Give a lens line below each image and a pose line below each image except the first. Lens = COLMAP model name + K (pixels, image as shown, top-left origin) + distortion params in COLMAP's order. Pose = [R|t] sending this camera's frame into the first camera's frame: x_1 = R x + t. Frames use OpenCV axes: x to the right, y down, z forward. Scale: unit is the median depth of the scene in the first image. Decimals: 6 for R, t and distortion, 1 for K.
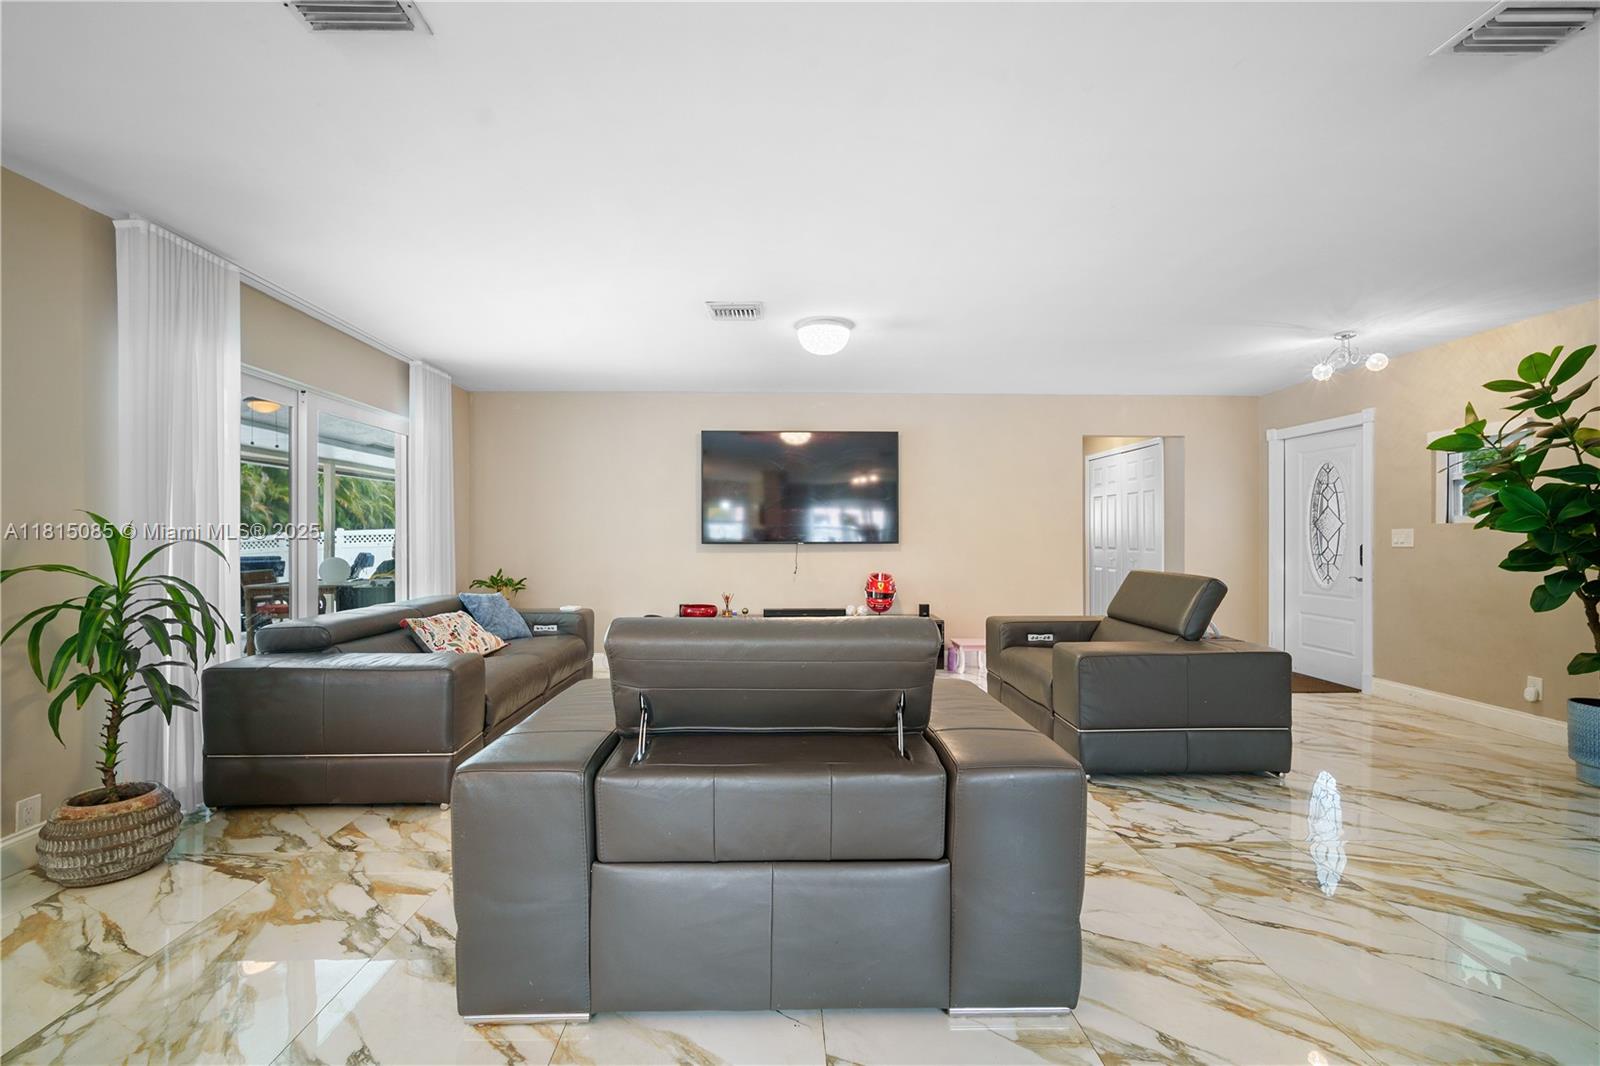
lens RADIAL K [[679.9, 0, 809.0], [0, 679.9, 534.6], [0, 0, 1]] dist [-0.001129, 0.000290]
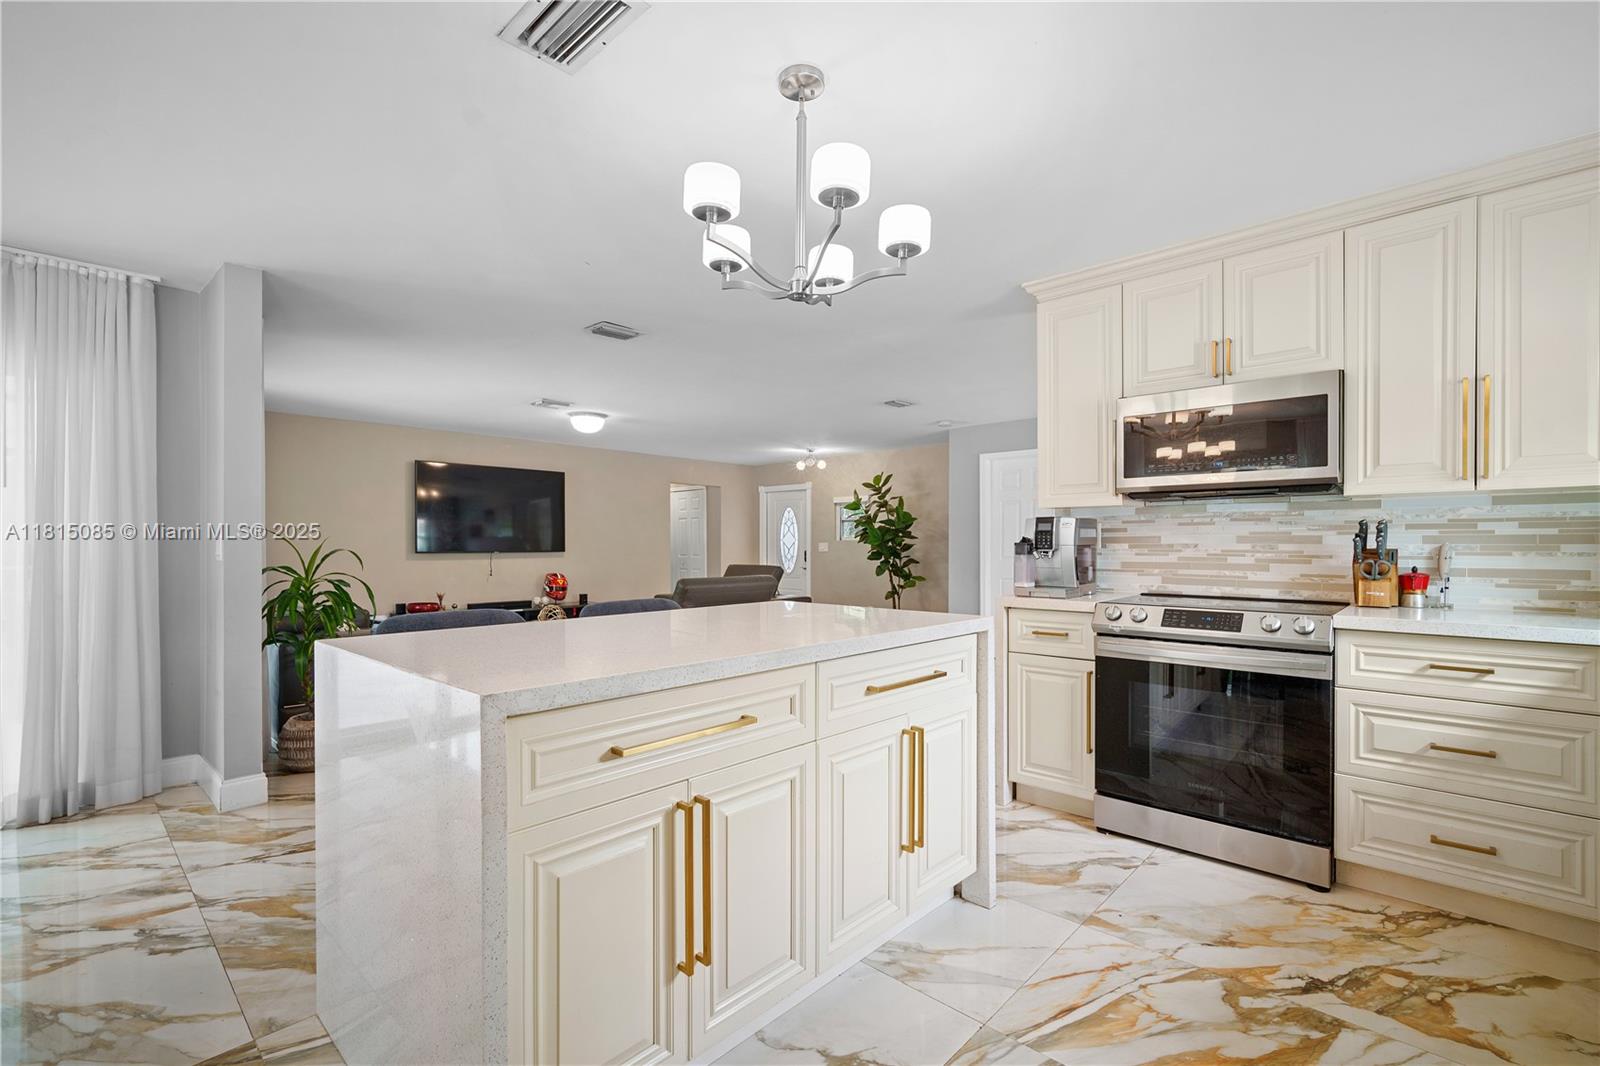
lens RADIAL K [[710.1, 0, 789.2], [0, 710.1, 546.1], [0, 0, 1]] dist [-0.003258, 0.003870]
pose [[0.710724, 0.002060, 0.703468, -0.800605], [-0.000507, 0.999997, -0.002416, 0.006702], [-0.703471, 0.001361, 0.710722, -0.508321]]
